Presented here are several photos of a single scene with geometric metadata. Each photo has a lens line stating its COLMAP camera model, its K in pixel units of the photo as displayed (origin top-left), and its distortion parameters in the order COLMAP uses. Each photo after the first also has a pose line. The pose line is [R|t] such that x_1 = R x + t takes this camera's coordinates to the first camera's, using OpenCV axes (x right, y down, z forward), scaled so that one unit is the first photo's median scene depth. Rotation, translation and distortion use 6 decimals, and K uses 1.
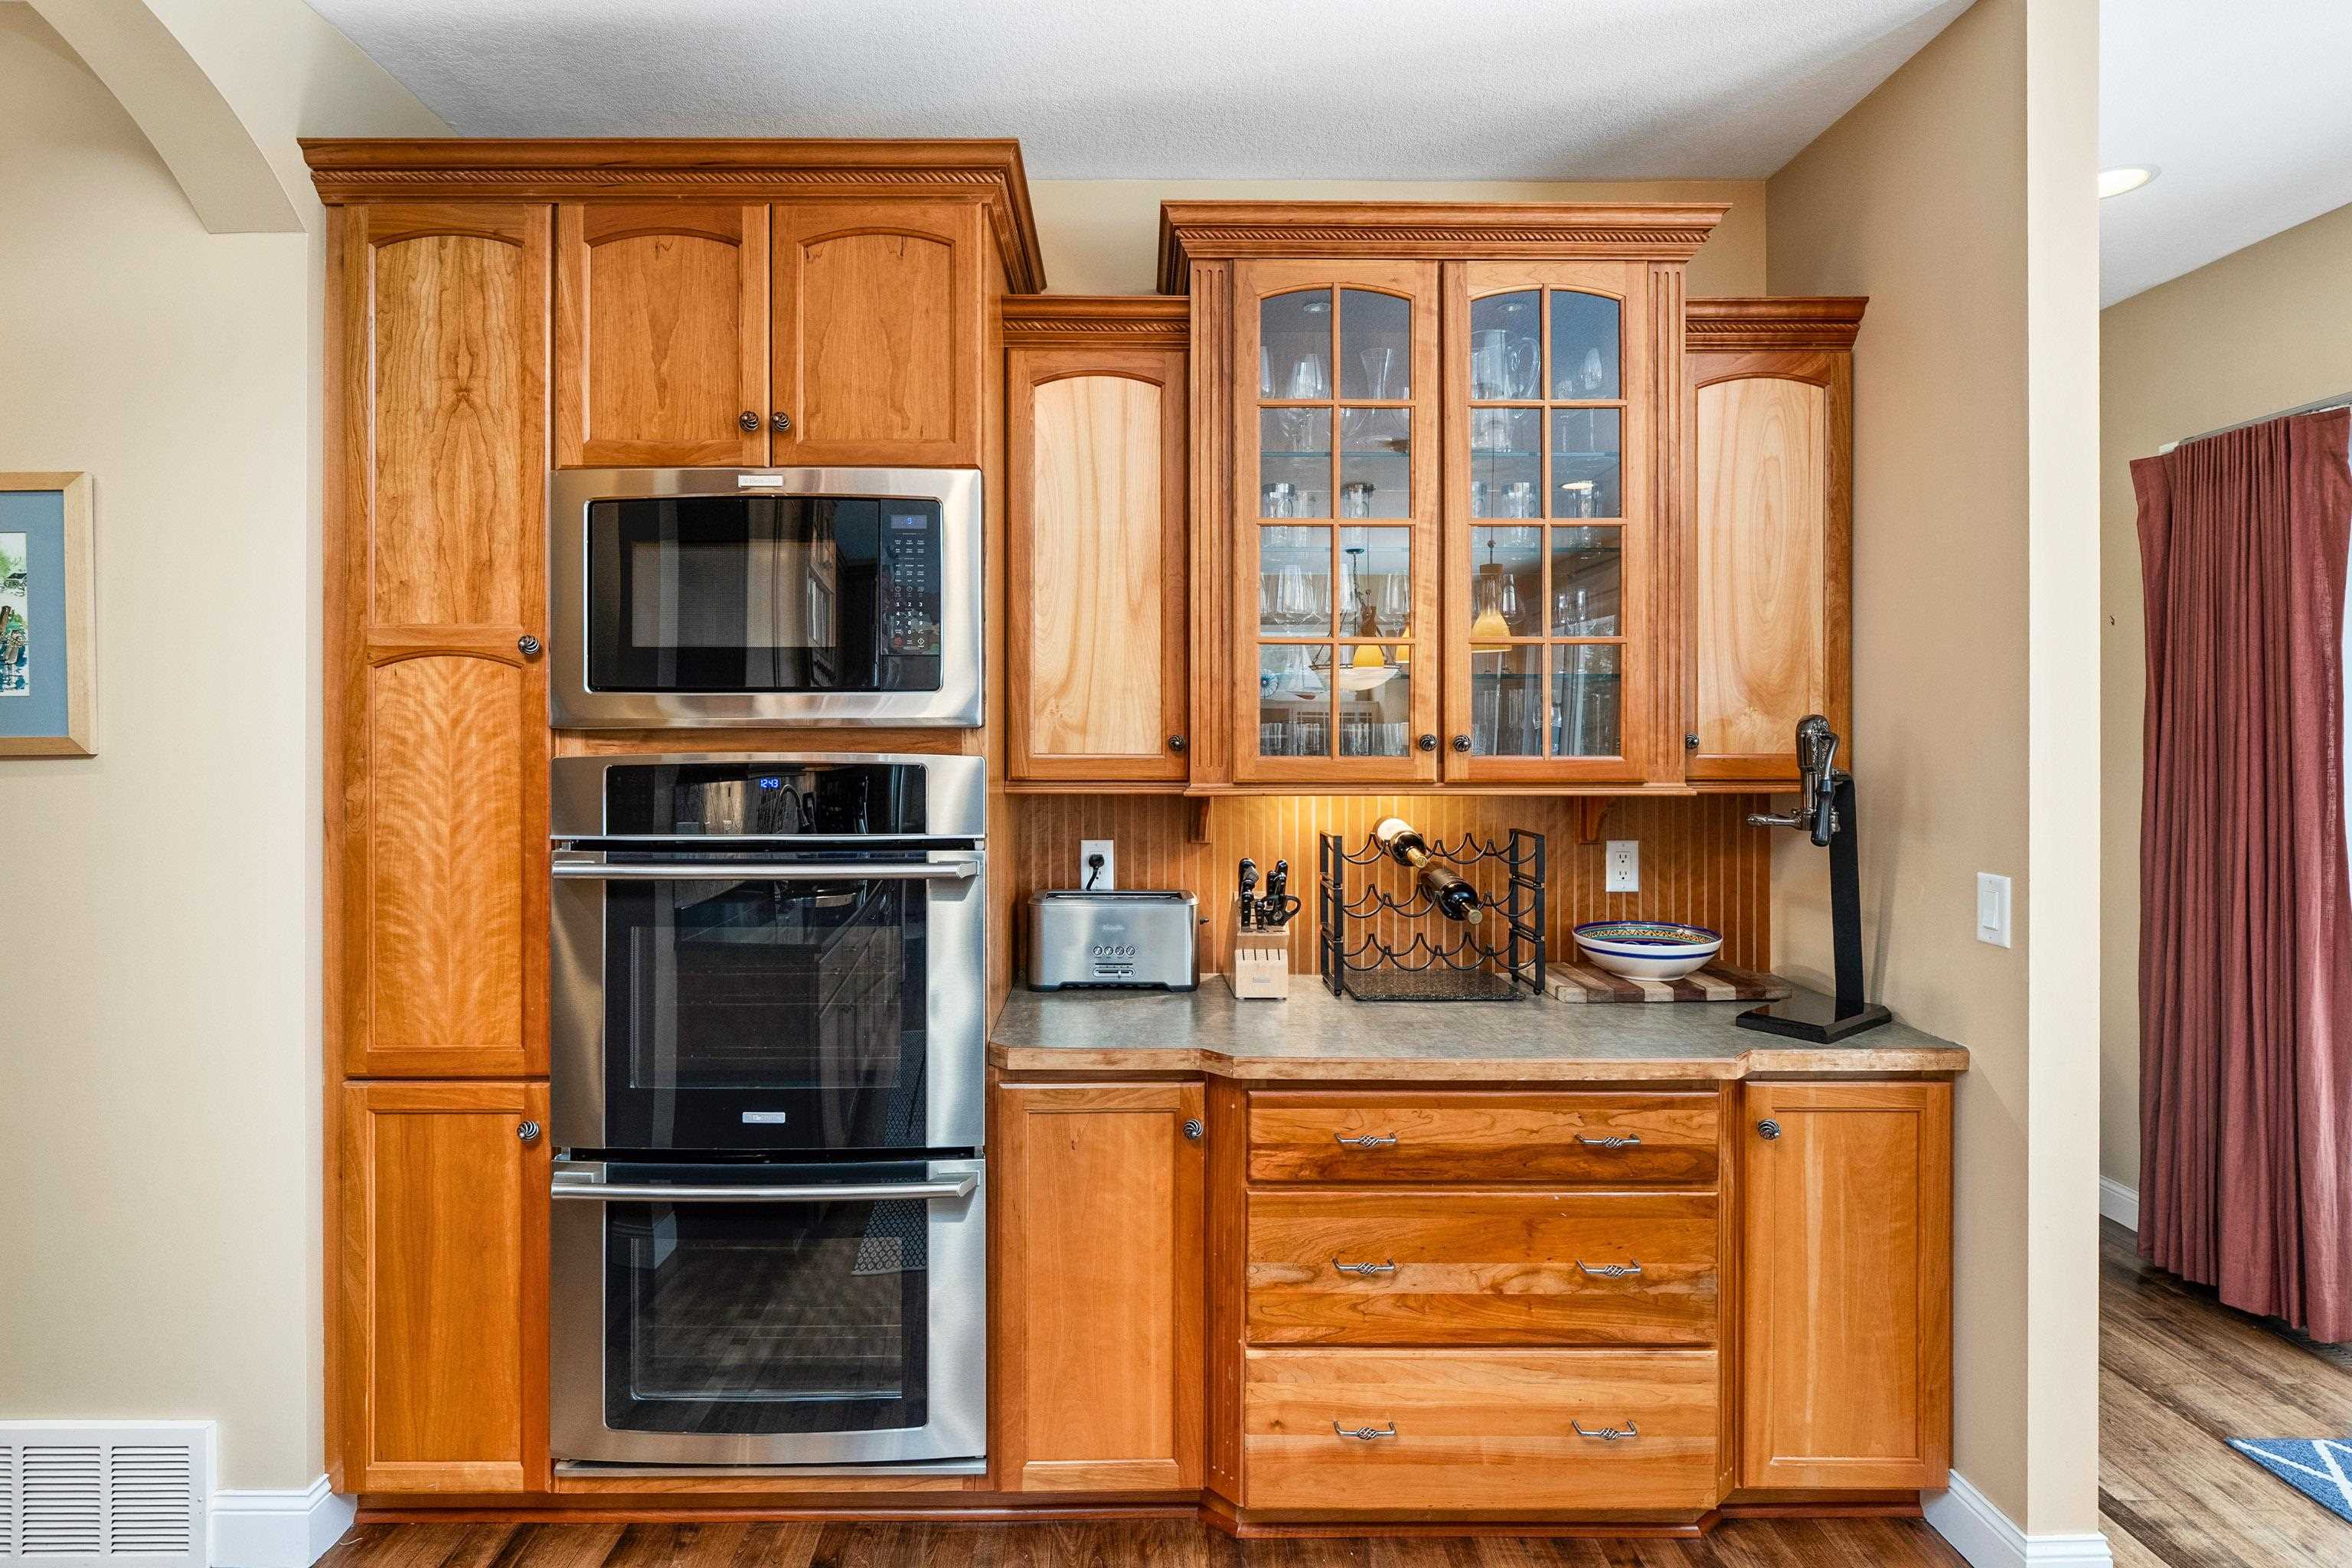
lens RADIAL K [[1153.3, 0, 1127.2], [0, 1153.3, 727.2], [0, 0, 1]] dist [-0.030409, -0.000385]
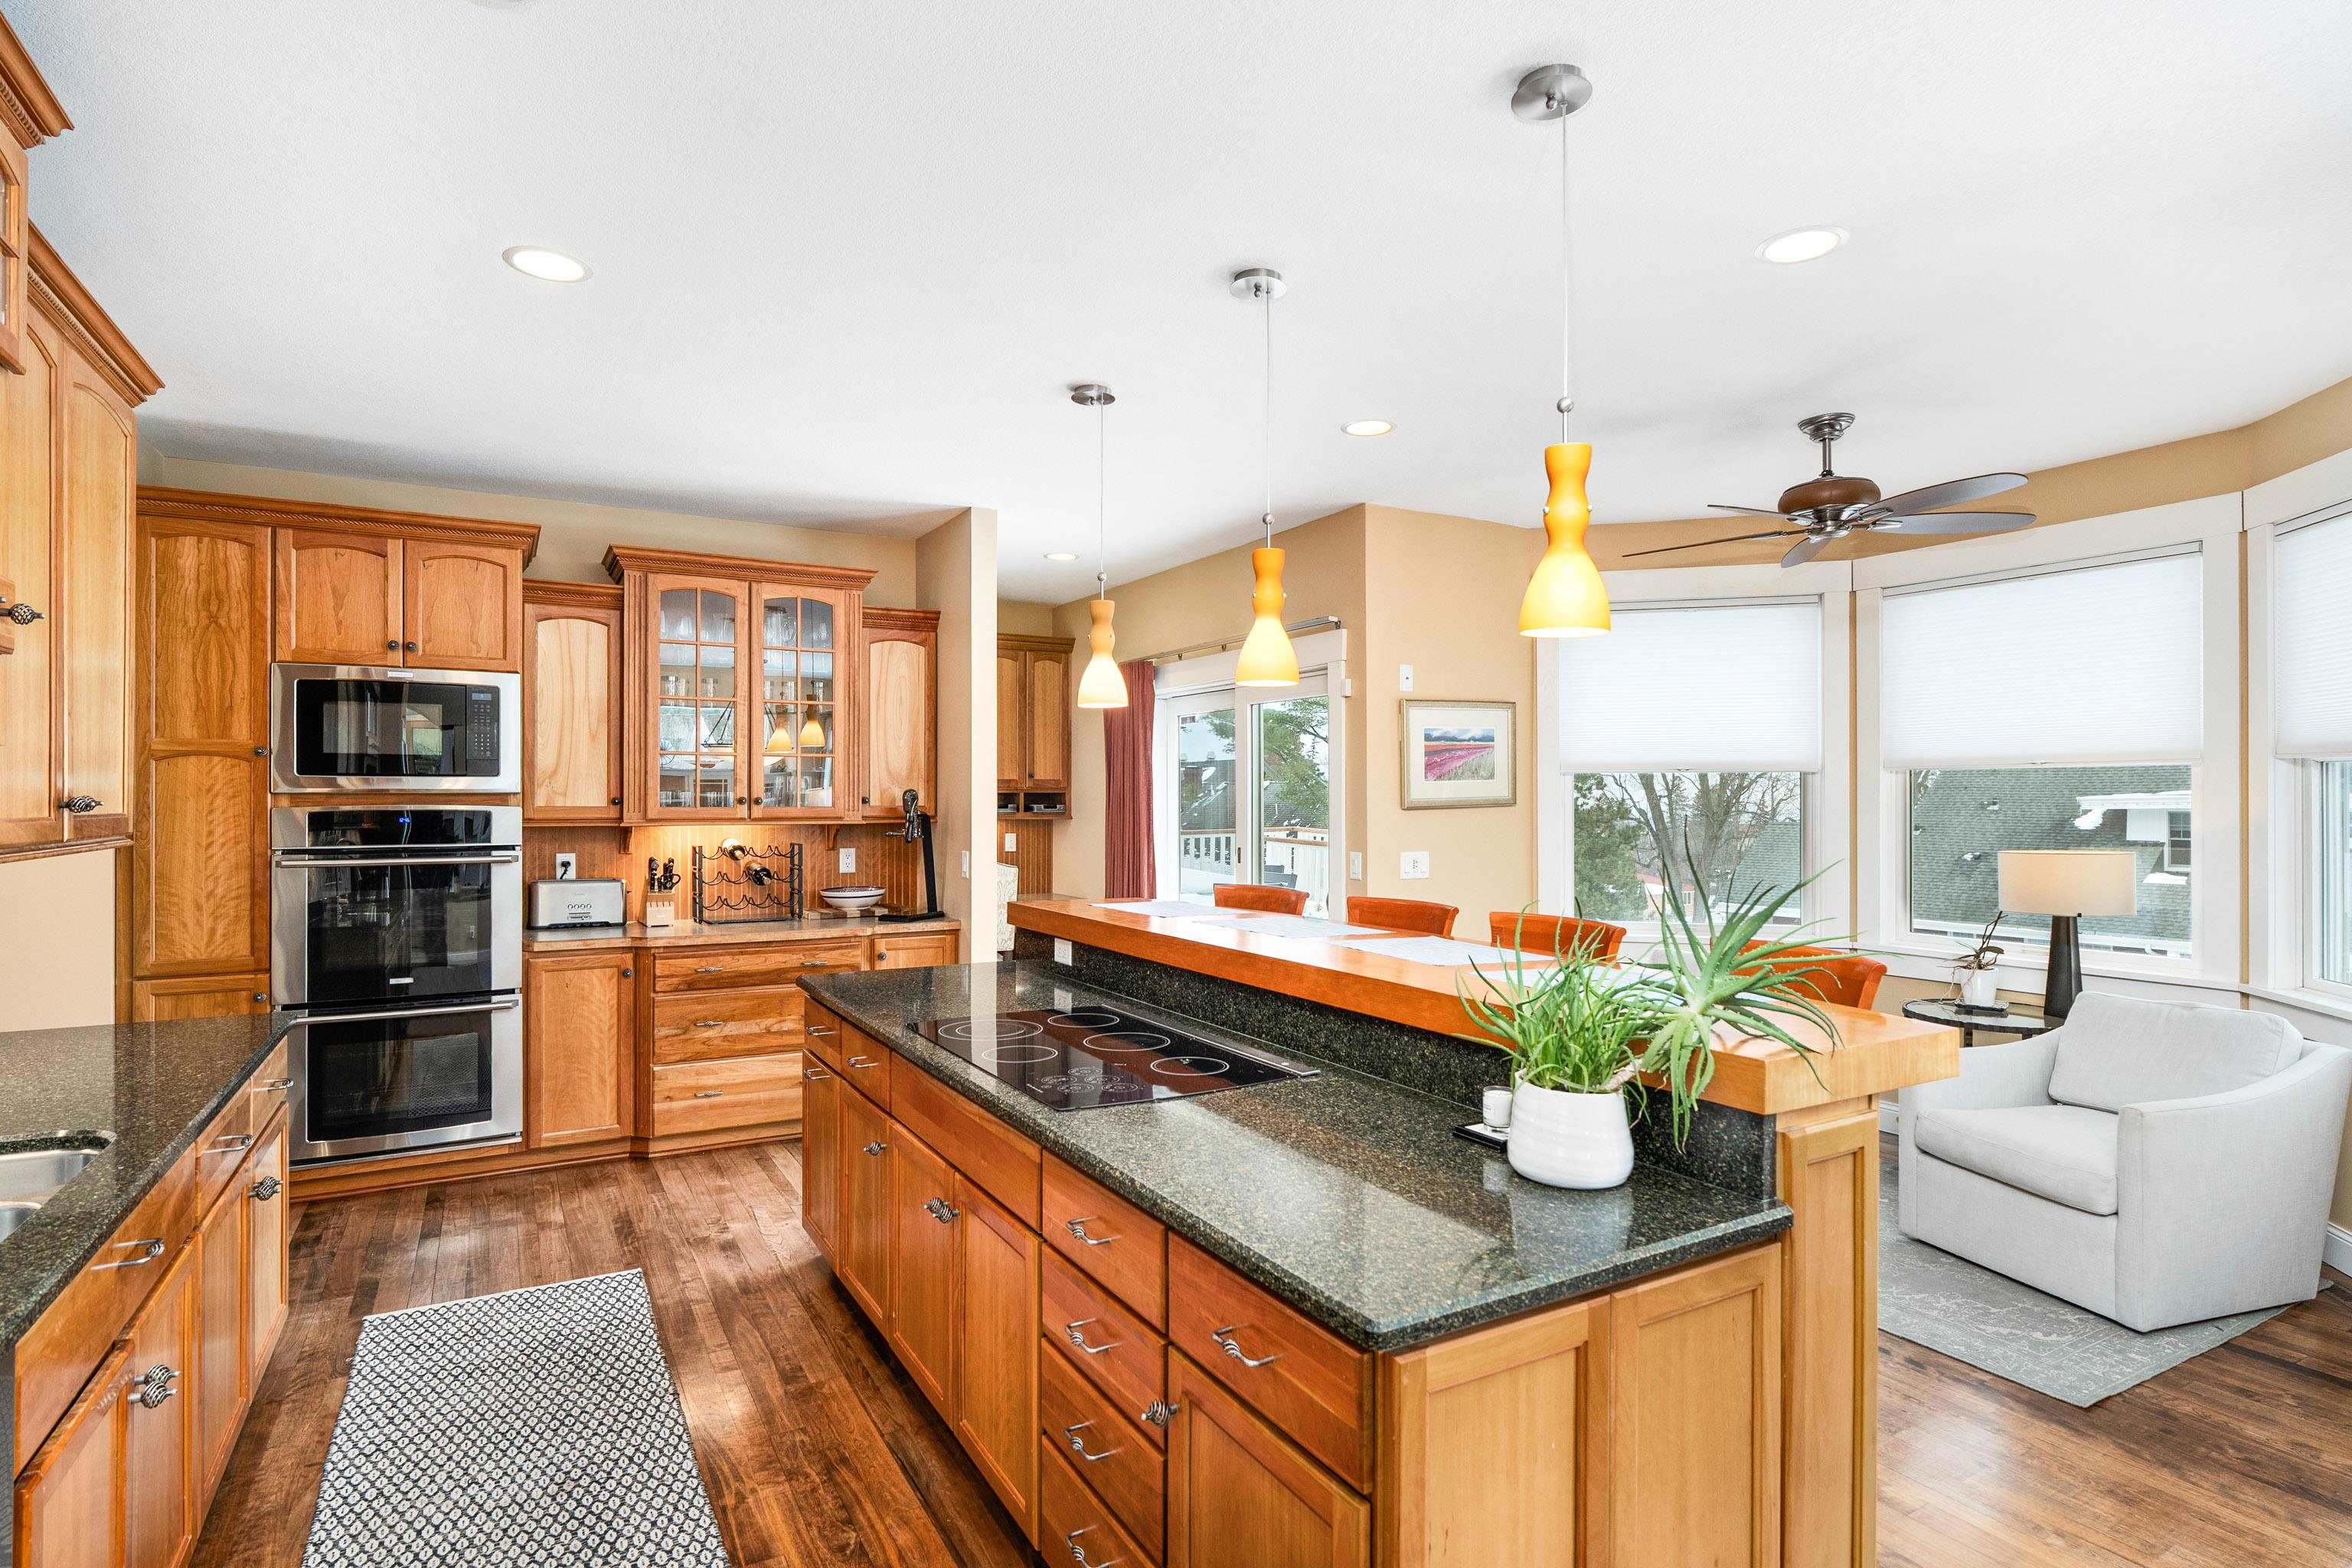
lens RADIAL K [[1204.5, 0, 1177.1], [0, 1204.5, 794.3], [0, 0, 1]] dist [0.001749, 0.004306]
pose [[0.866813, 0.001951, 0.498630, -0.186223], [-0.002709, 0.999996, 0.000797, -0.003146], [-0.498626, -0.002042, 0.866815, -1.573511]]
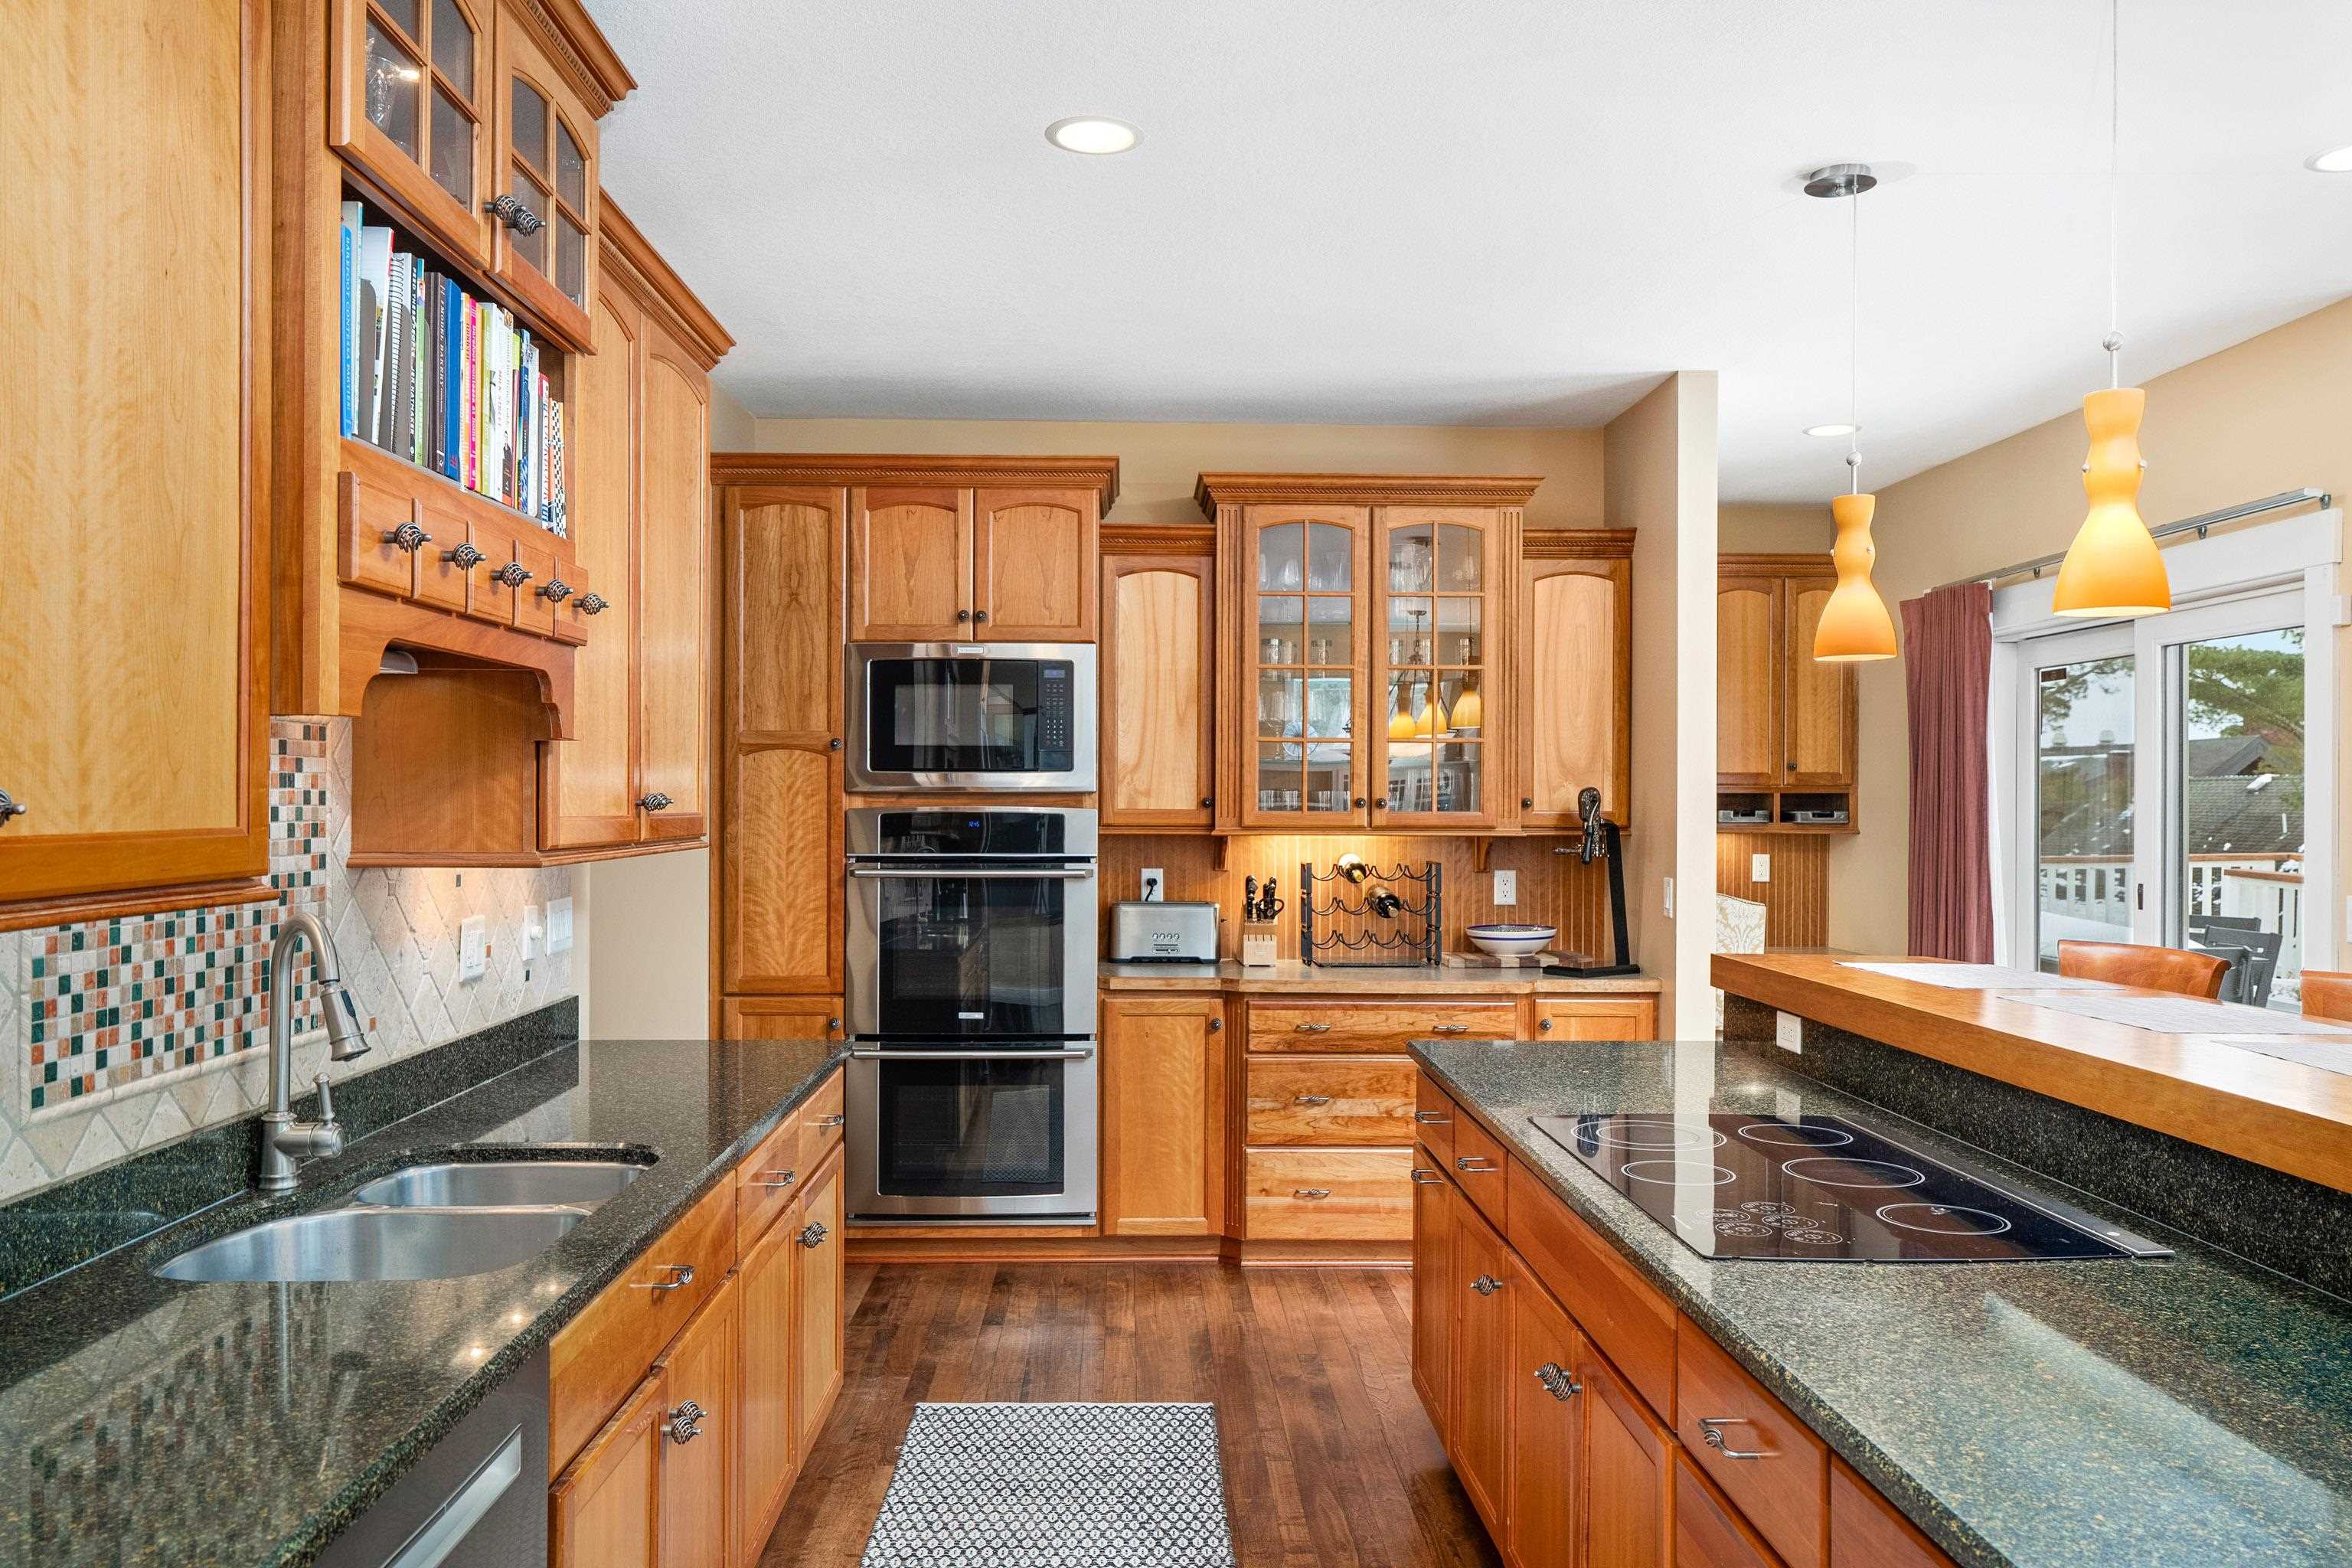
lens RADIAL K [[1748.8, 0, 1168.0], [0, 1748.8, 804.8], [0, 0, 1]] dist [0.012322, -0.000541]
pose [[0.999519, 0.004034, 0.030754, -0.098657], [-0.004261, 0.999964, 0.007329, -0.000760], [-0.030723, -0.007457, 0.999500, -1.641595]]
